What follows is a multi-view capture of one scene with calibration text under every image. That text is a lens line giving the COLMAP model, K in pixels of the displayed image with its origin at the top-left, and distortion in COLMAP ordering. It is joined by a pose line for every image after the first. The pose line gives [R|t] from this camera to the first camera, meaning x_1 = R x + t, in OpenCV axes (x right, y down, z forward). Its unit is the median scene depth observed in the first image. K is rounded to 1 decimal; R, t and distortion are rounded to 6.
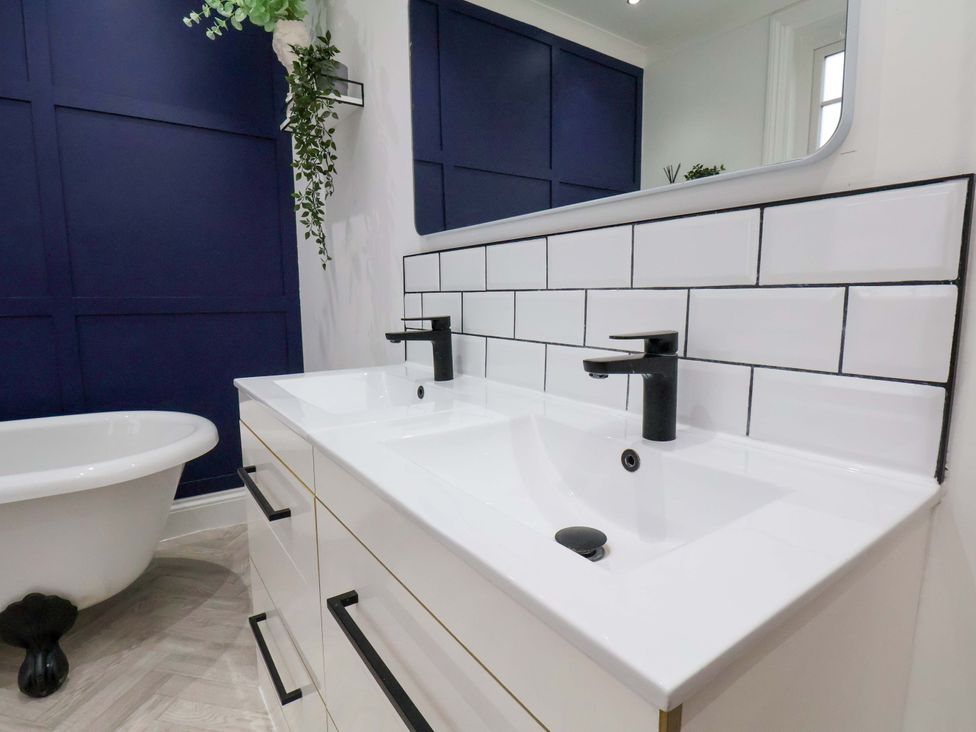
lens RADIAL K [[514.4, 0, 492.5], [0, 514.4, 367.7], [0, 0, 1]] dist [0.004456, -0.016681]
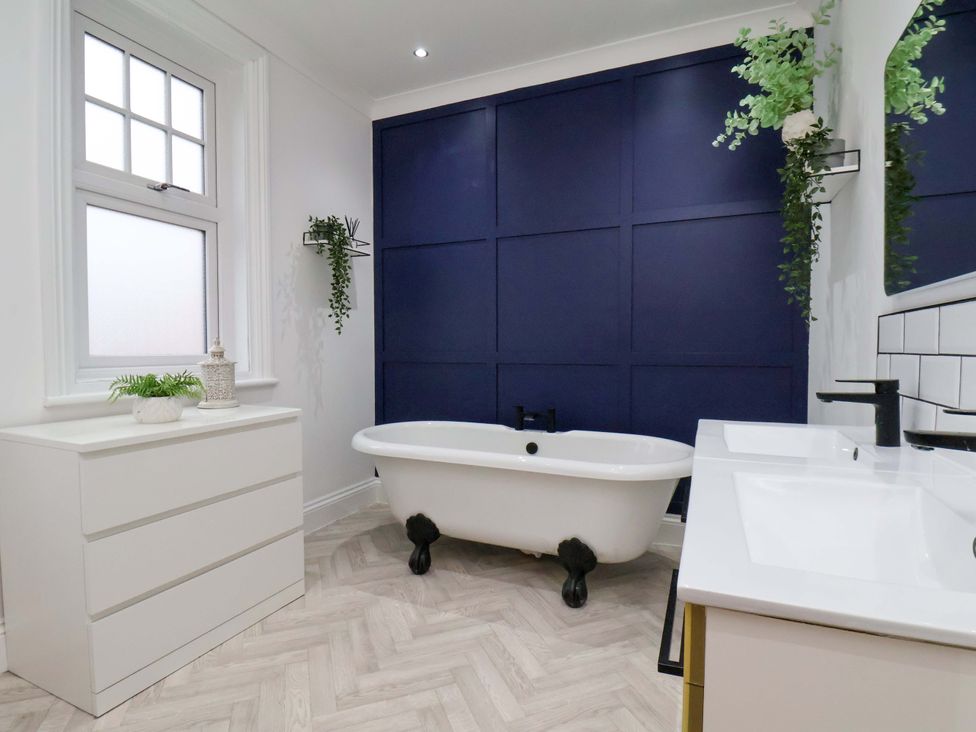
lens RADIAL K [[514.4, 0, 492.5], [0, 514.4, 367.7], [0, 0, 1]] dist [0.004456, -0.016681]
pose [[0.521504, 0.033372, -0.852596, 0.263732], [-0.116379, 0.992679, -0.032331, -0.003717], [0.845275, 0.116085, 0.521570, -0.104328]]
